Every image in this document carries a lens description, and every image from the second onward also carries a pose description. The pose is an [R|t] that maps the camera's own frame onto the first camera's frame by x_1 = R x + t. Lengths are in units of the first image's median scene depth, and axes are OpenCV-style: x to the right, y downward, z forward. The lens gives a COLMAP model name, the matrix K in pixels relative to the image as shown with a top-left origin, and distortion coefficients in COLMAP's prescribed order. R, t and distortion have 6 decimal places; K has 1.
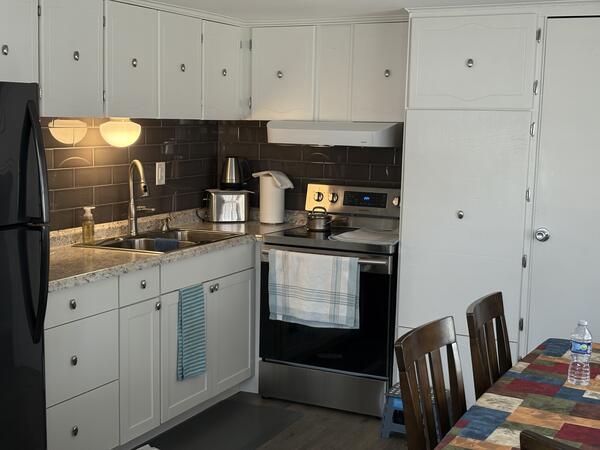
lens RADIAL K [[902.6, 0, 299.8], [0, 902.6, 227.0], [0, 0, 1]] dist [0.122243, 0.000000]
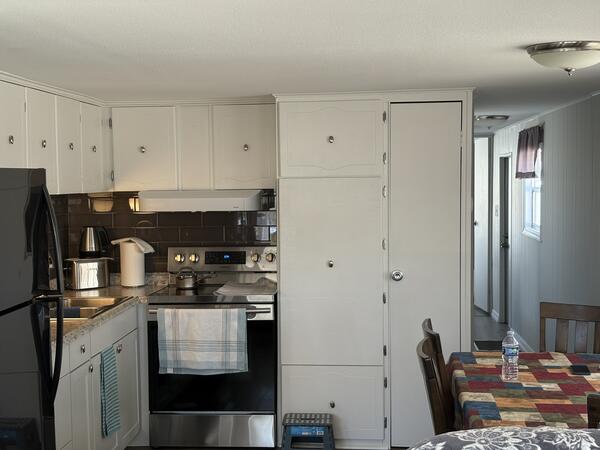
lens RADIAL K [[902.6, 0, 297.7], [0, 902.6, 229.6], [0, 0, 1]] dist [0.122243, 0.000000]
pose [[0.928961, -0.055197, 0.366040, -0.285566], [0.078469, 0.995712, -0.048997, -0.003802], [-0.361766, 0.074239, 0.929308, -0.090758]]
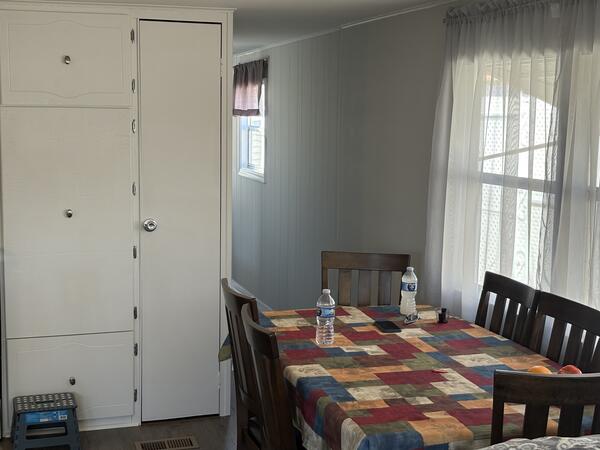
lens RADIAL K [[902.6, 0, 287.6], [0, 902.6, 225.2], [0, 0, 1]] dist [0.122243, 0.000000]
pose [[0.730435, -0.099666, 0.675671, -0.306759], [0.093900, 0.994555, 0.045194, -0.022419], [-0.676497, 0.030434, 0.735817, 0.108640]]
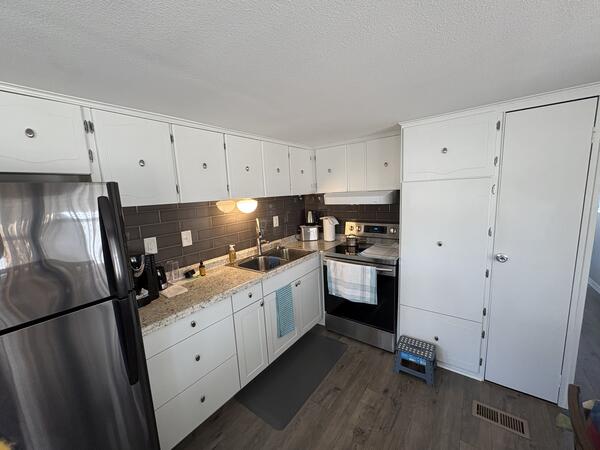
lens RADIAL K [[237.4, 0, 299.8], [0, 237.4, 225.1], [0, 0, 1]] dist [-0.004014, 0.000492]
pose [[0.980818, -0.043090, -0.190102, 0.010102], [0.047289, 0.998726, 0.017606, -0.064643], [0.189102, -0.026258, 0.981606, 0.509949]]
